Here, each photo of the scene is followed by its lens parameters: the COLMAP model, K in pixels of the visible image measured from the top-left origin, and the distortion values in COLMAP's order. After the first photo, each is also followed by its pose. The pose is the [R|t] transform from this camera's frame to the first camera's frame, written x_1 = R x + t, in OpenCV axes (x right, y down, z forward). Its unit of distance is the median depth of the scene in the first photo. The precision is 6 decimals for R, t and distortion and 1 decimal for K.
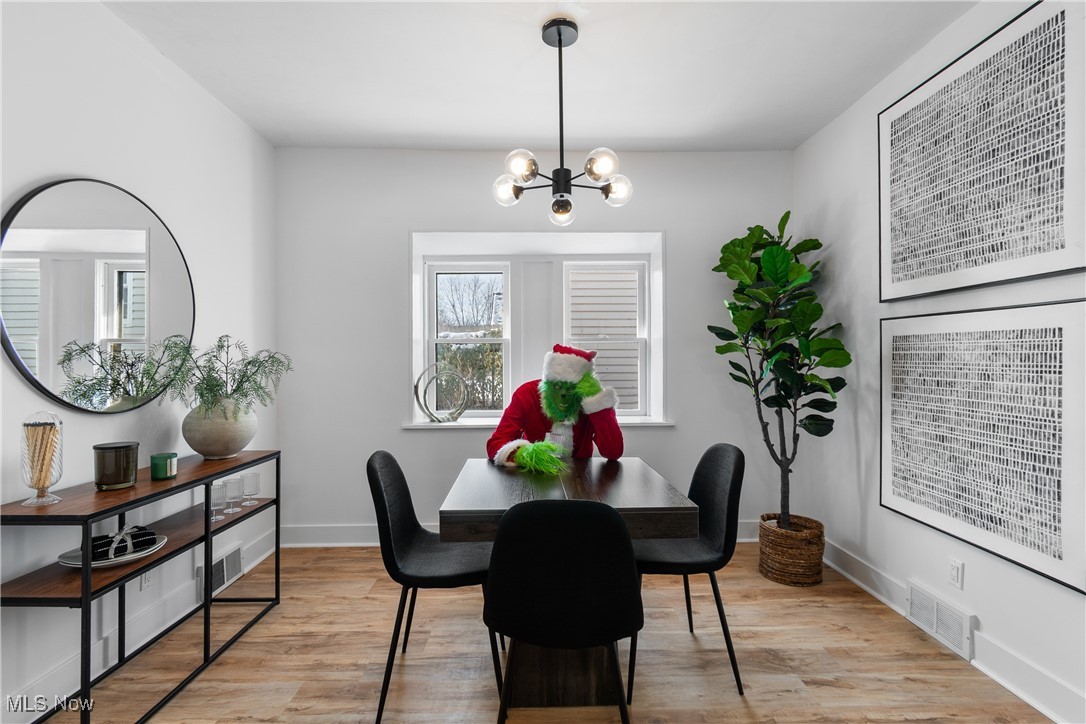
lens RADIAL K [[478.2, 0, 542.7], [0, 478.2, 361.5], [0, 0, 1]] dist [0.000370, -0.000536]
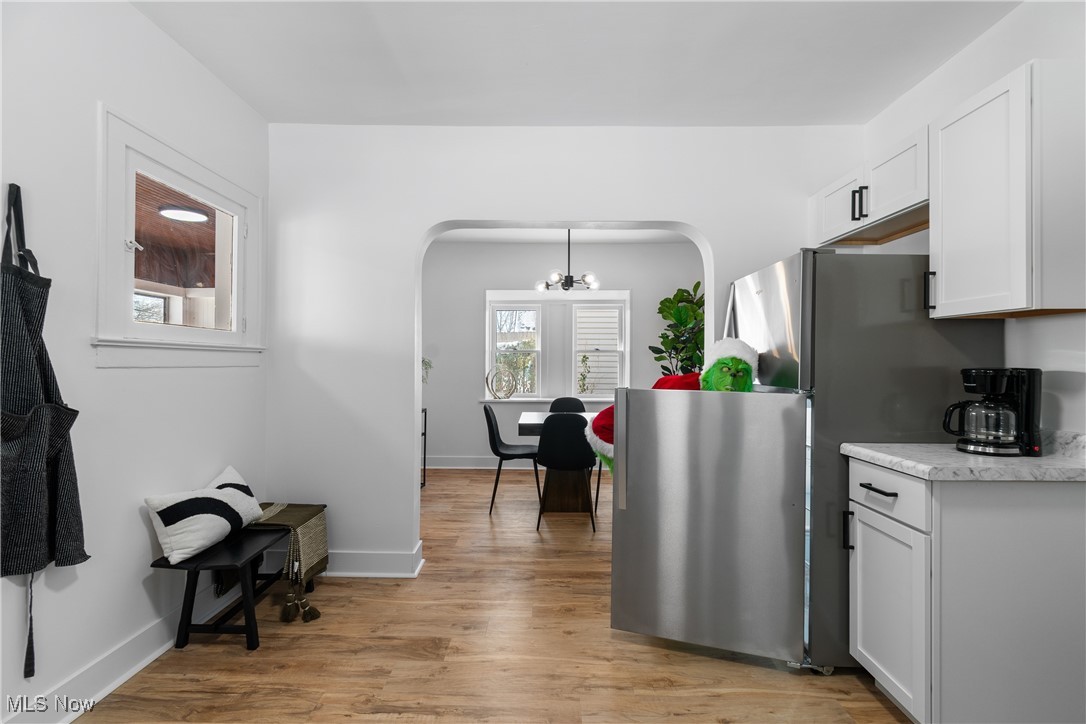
lens RADIAL K [[478.2, 0, 536.9], [0, 478.2, 359.9], [0, 0, 1]] dist [0.000370, -0.000536]
pose [[0.998620, 0.008165, -0.051869, 0.006651], [-0.008464, 0.999949, -0.005550, -0.006183], [0.051822, 0.005981, 0.998638, -0.811169]]
